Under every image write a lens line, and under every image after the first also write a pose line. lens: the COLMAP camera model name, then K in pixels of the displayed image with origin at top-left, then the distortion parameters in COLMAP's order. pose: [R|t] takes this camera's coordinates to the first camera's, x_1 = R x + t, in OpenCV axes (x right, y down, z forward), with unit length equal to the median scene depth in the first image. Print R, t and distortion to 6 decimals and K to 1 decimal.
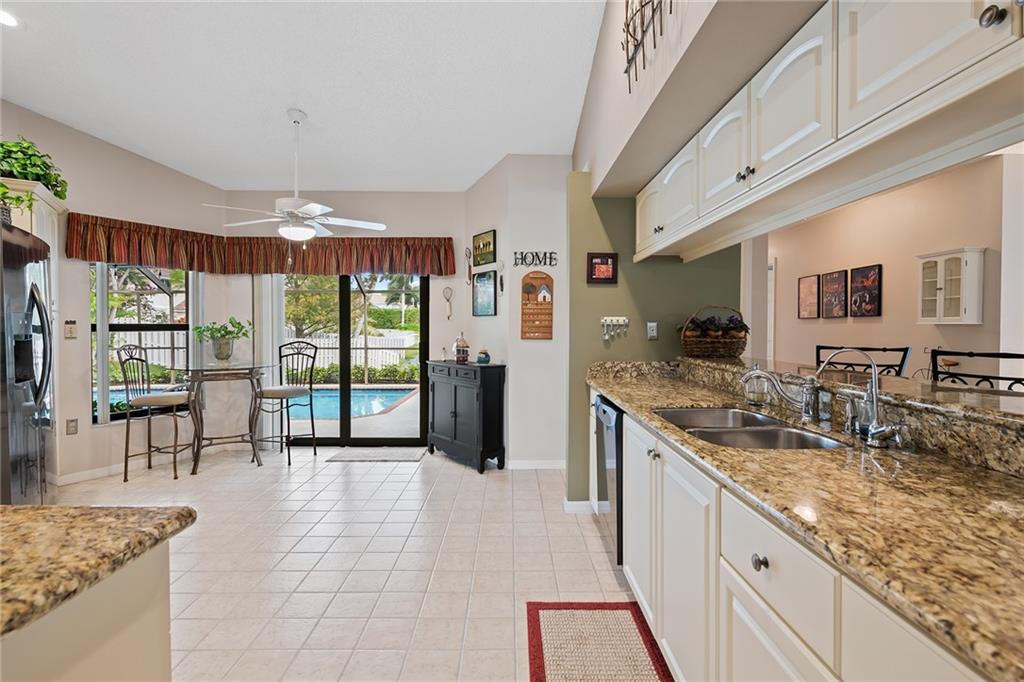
lens RADIAL K [[503.2, 0, 519.7], [0, 503.2, 334.4], [0, 0, 1]] dist [0.002702, -0.000778]
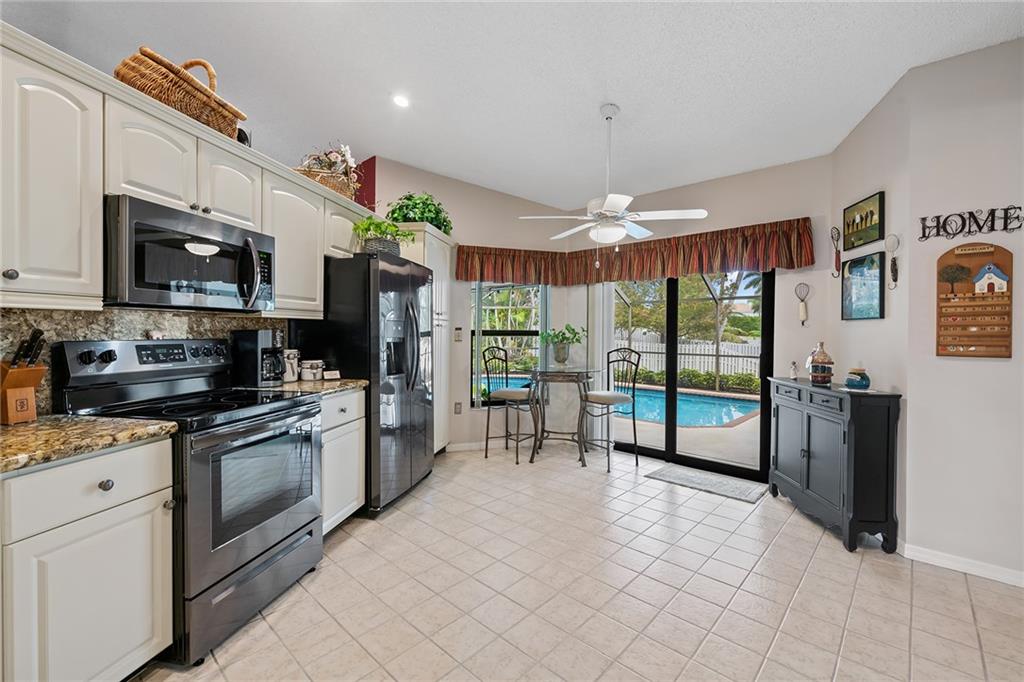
lens RADIAL K [[431.6, 0, 512.6], [0, 431.6, 334.8], [0, 0, 1]] dist [-0.003054, -0.001745]
pose [[0.718505, 0.008968, -0.695464, -0.002989], [-0.017830, 0.999826, -0.005528, -0.003756], [0.695293, 0.016372, 0.718540, 0.246458]]
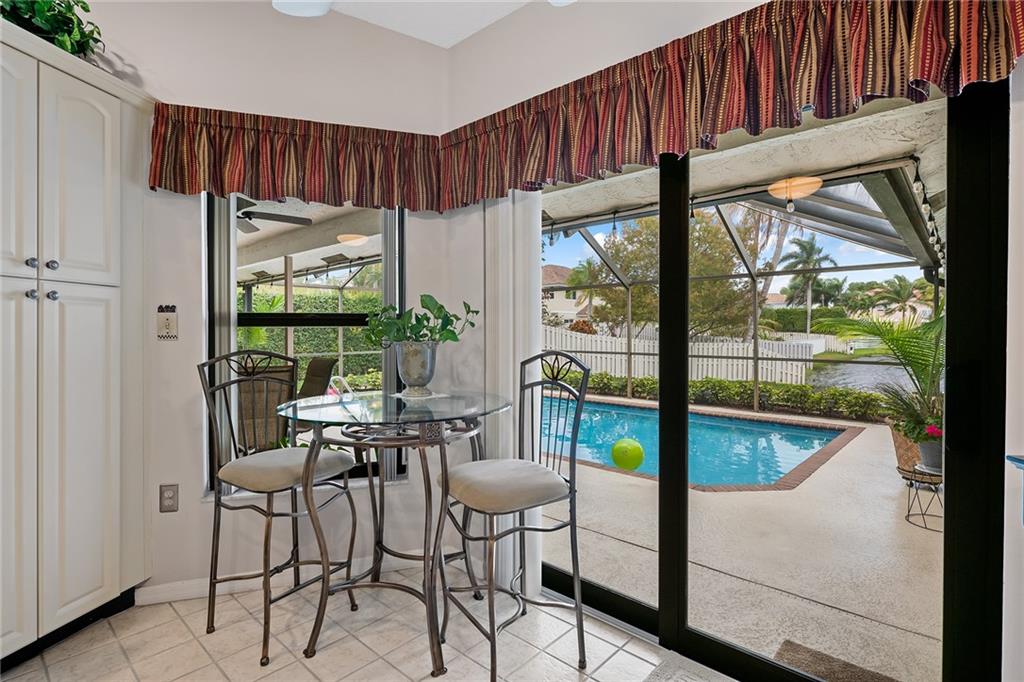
lens RADIAL K [[494.4, 0, 514.6], [0, 494.4, 333.9], [0, 0, 1]] dist [0.000787, 0.000093]
pose [[0.724491, 0.002600, -0.689279, -0.208570], [-0.008738, 0.999947, -0.005413, 0.002878], [0.689229, 0.009945, 0.724475, 0.747988]]
